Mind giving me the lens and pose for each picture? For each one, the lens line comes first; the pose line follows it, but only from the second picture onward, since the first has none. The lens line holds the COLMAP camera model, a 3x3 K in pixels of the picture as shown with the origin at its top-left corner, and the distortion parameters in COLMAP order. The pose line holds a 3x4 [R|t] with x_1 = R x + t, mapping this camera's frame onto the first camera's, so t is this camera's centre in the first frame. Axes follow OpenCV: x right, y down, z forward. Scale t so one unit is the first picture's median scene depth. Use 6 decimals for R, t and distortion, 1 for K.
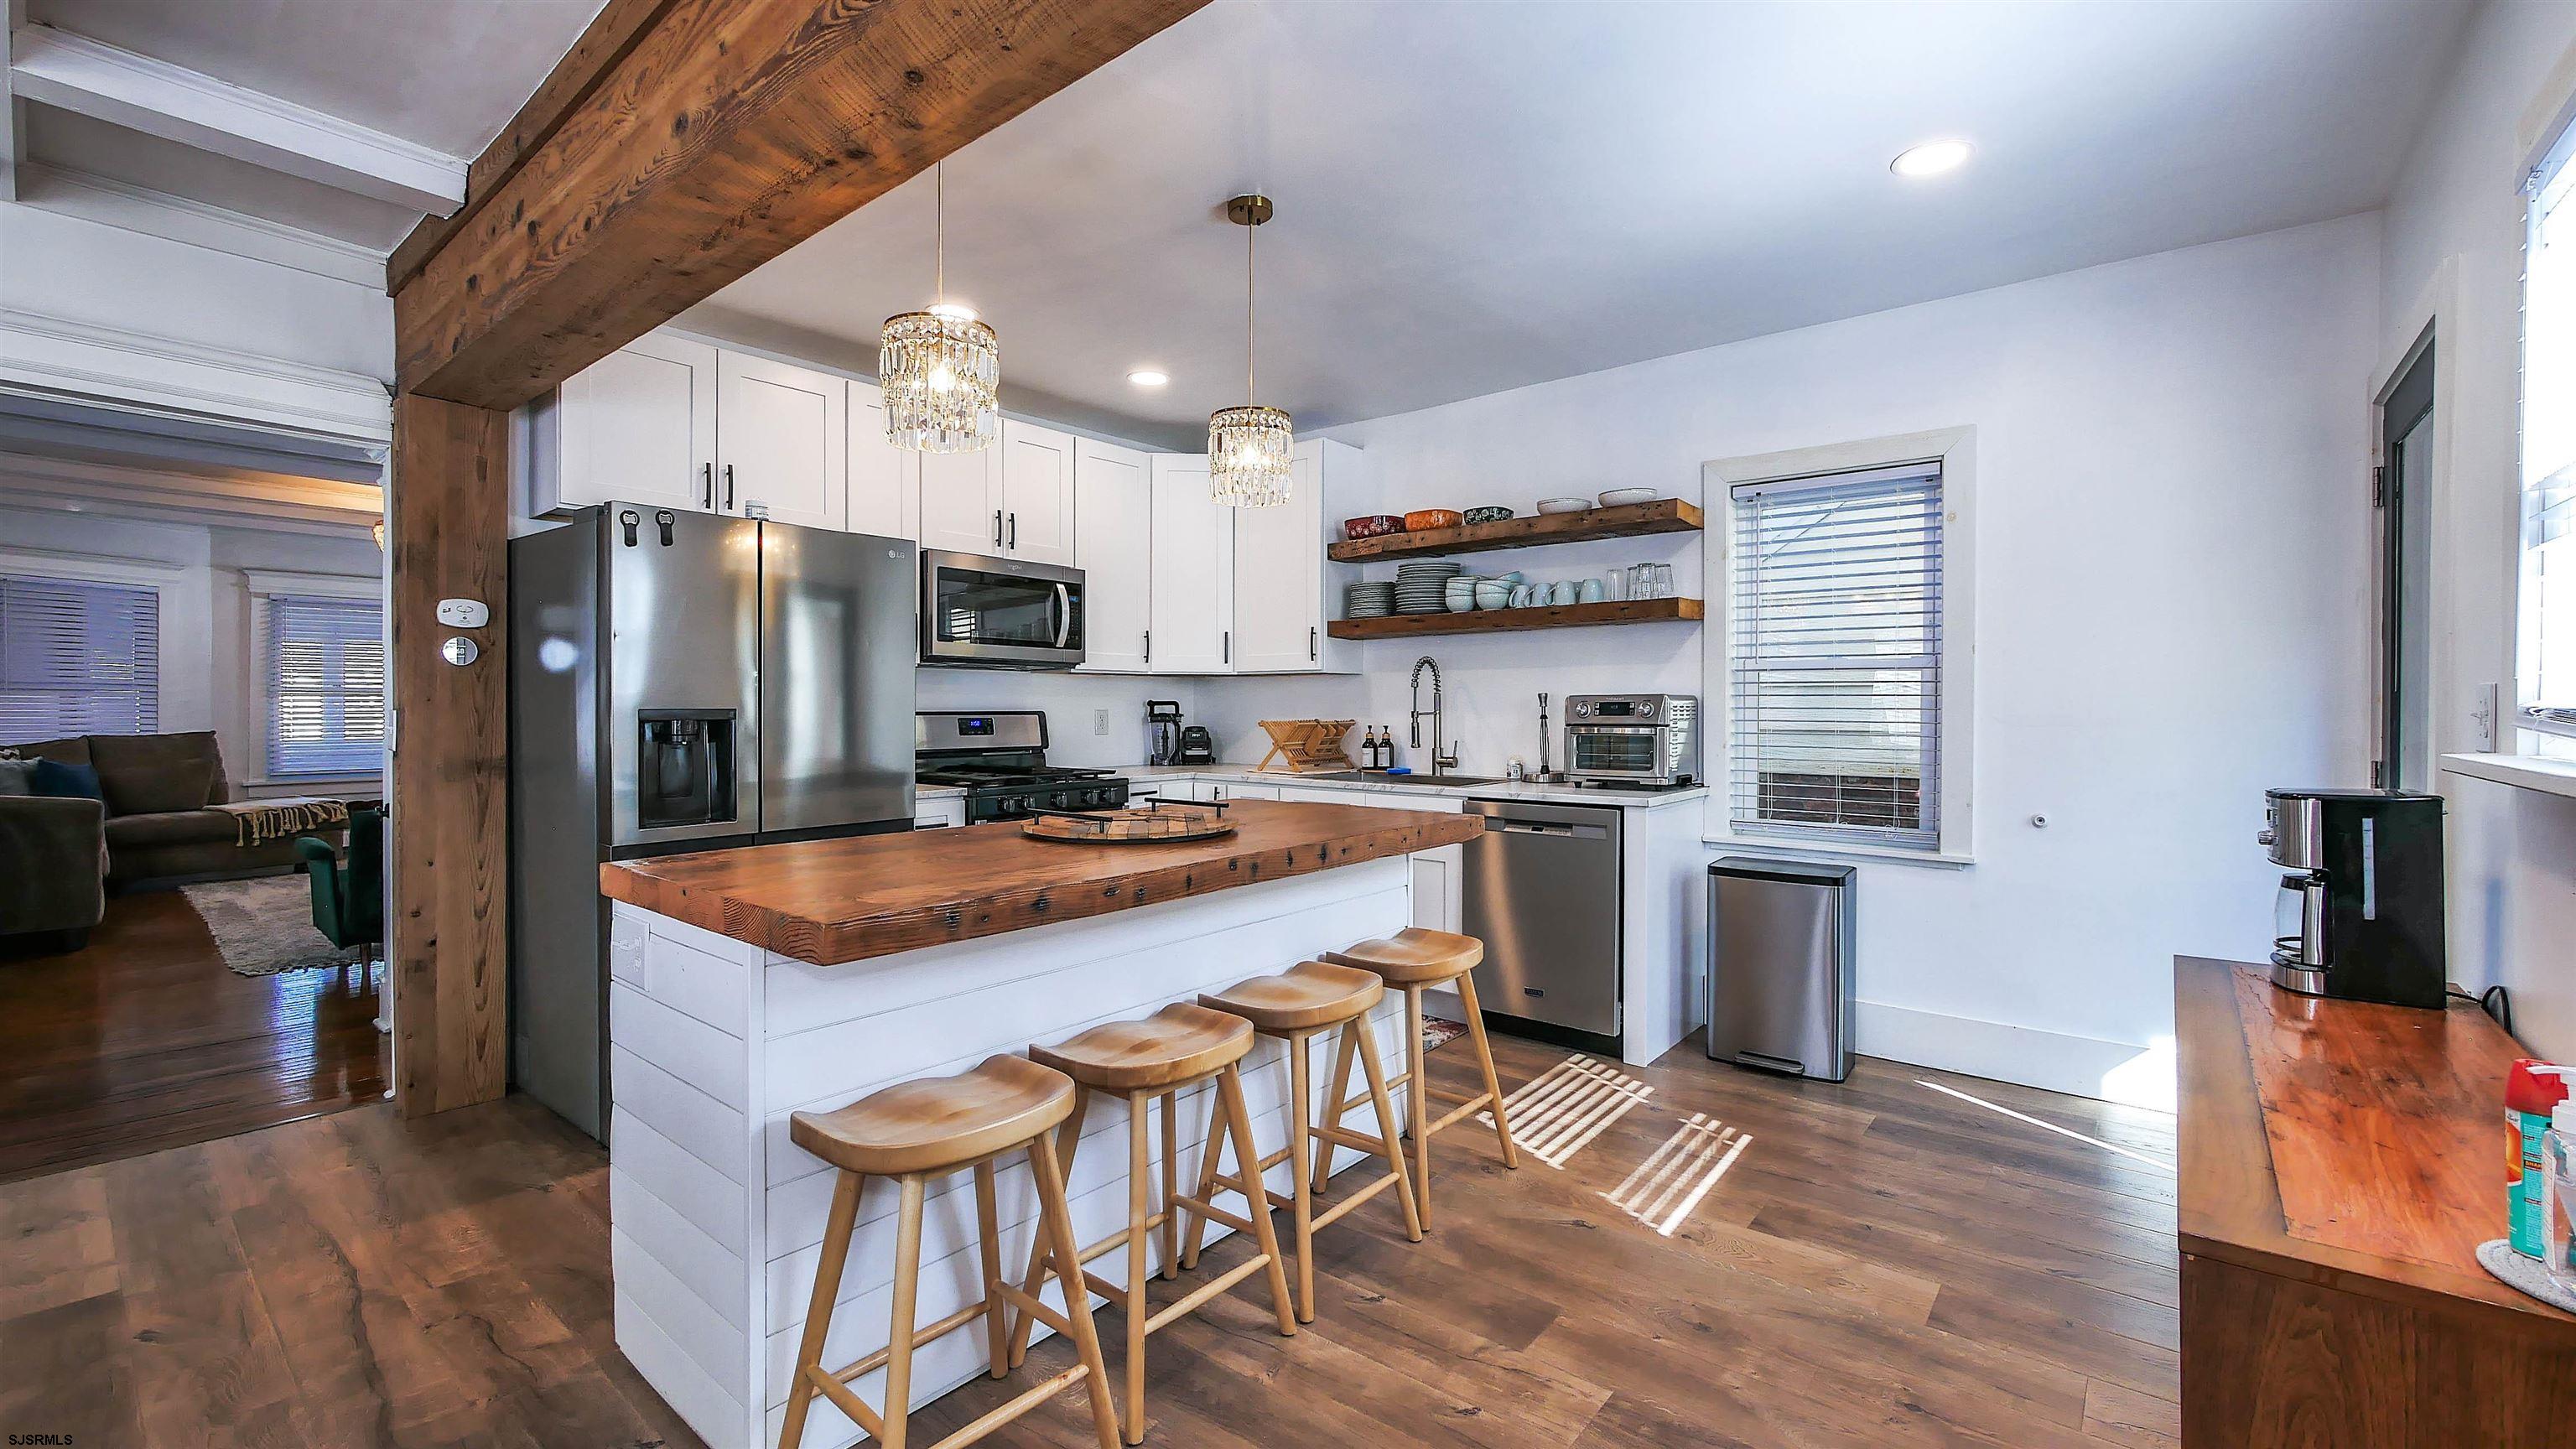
lens RADIAL K [[1063.8, 0, 1277.3], [0, 1063.8, 708.6], [0, 0, 1]] dist [-0.008643, 0.000331]
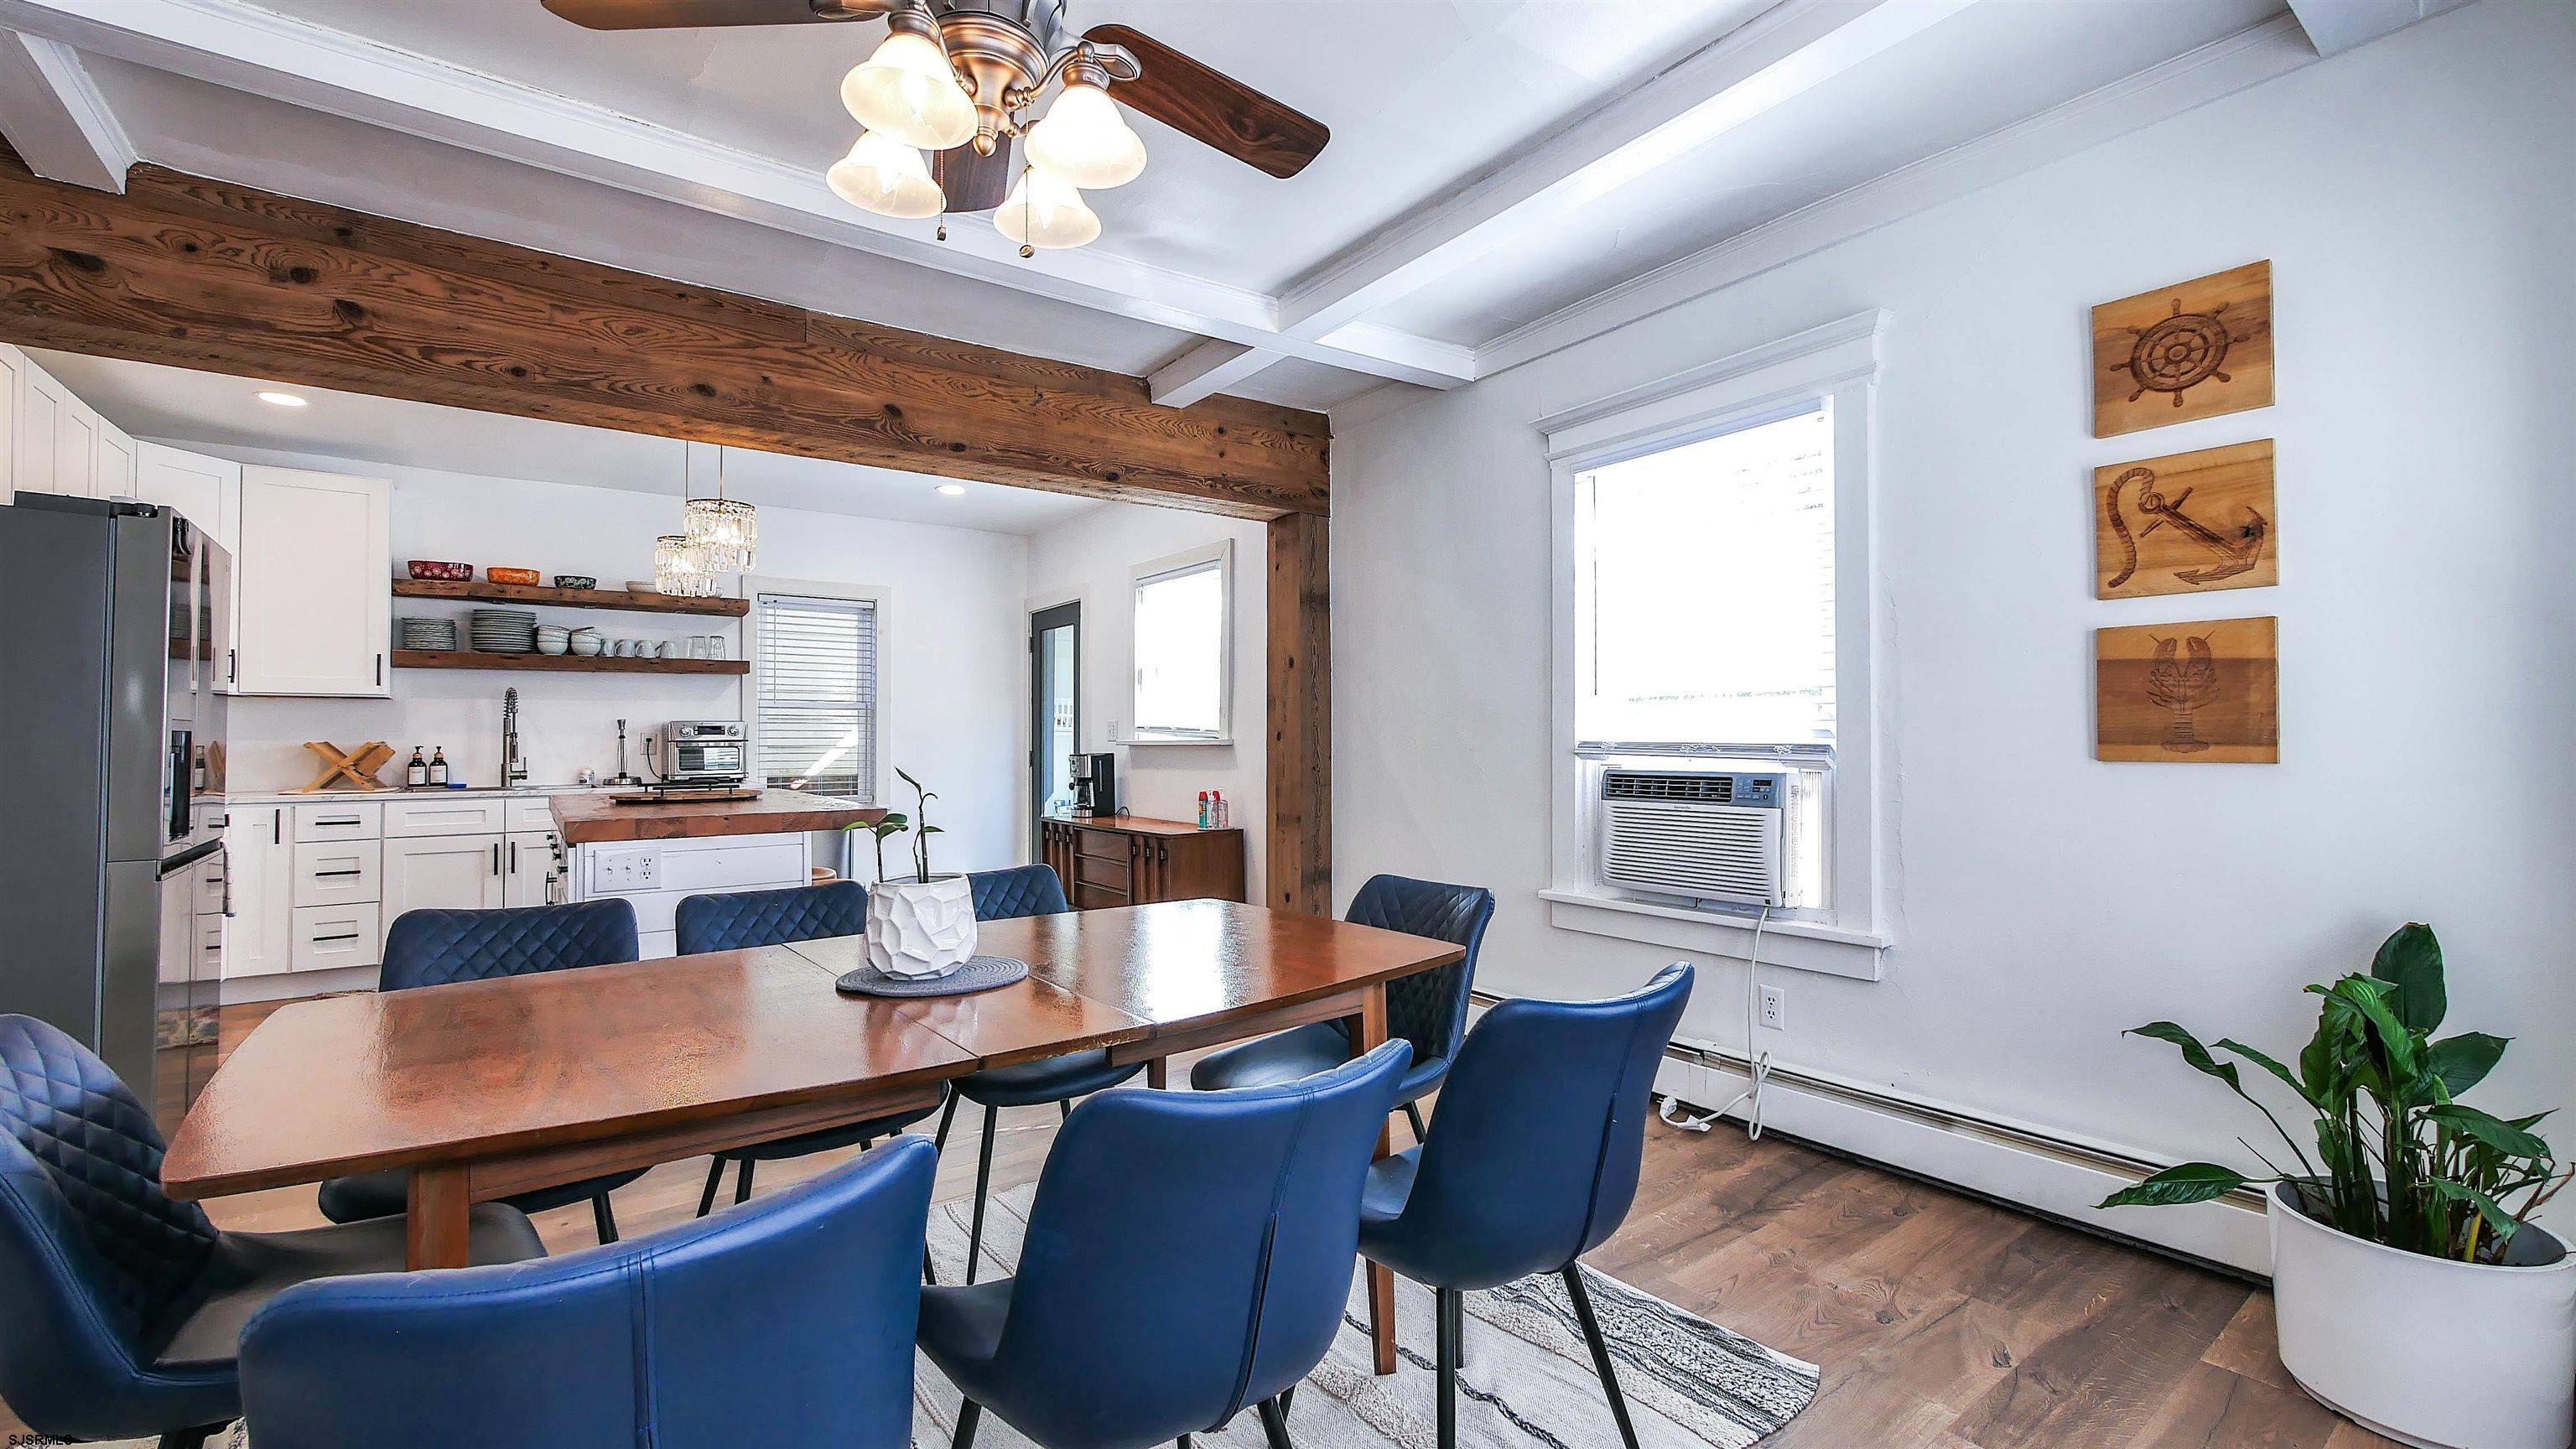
lens RADIAL K [[1063.8, 0, 1294.8], [0, 1063.8, 720.2], [0, 0, 1]] dist [-0.008643, 0.000331]
pose [[0.233037, 0.015470, 0.972345, -0.834878], [0.007108, 0.999820, -0.017611, 0.016016], [-0.972442, 0.011015, 0.232885, -0.150547]]
